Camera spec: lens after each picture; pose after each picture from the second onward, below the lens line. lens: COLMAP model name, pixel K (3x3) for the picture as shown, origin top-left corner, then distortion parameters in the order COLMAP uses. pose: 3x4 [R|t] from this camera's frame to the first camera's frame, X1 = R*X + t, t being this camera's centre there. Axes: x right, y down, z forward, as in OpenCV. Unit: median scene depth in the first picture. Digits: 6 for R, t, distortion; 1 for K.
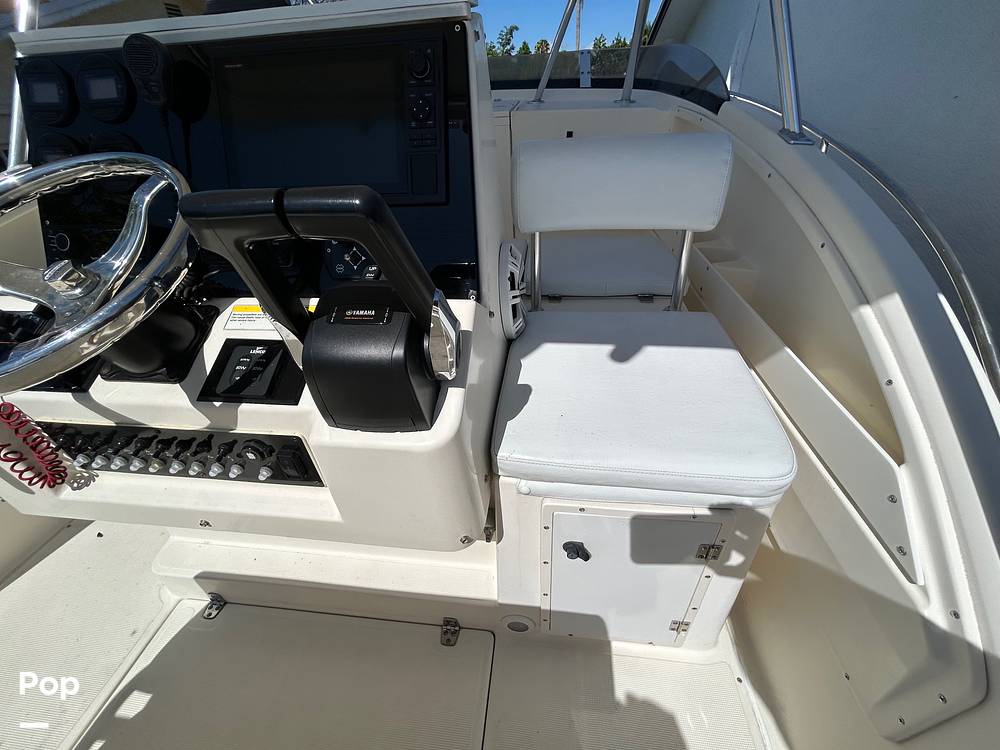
lens RADIAL K [[398.7, 0, 501.4], [0, 398.7, 373.8], [0, 0, 1]] dist [-0.003123, -0.001002]
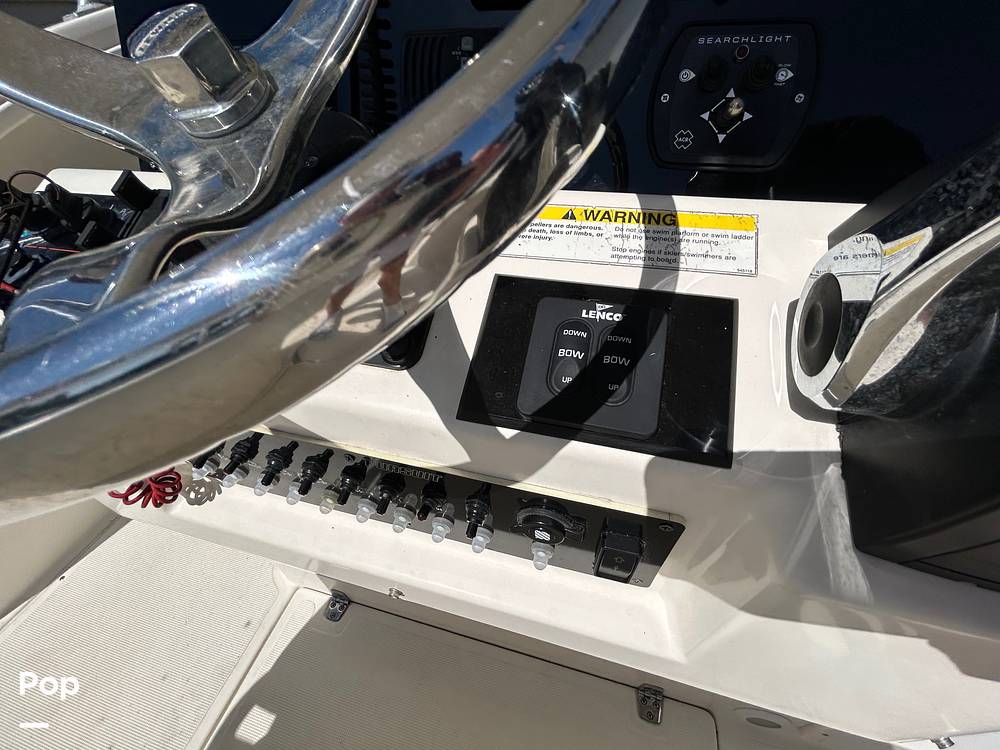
lens RADIAL K [[398.7, 0, 498.8], [0, 398.7, 374.6], [0, 0, 1]] dist [-0.003123, -0.001002]
pose [[0.988915, 0.103590, -0.106375, -0.602623], [-0.087020, 0.984838, 0.150074, -0.043402], [0.120309, -0.139153, 0.982936, 0.515207]]
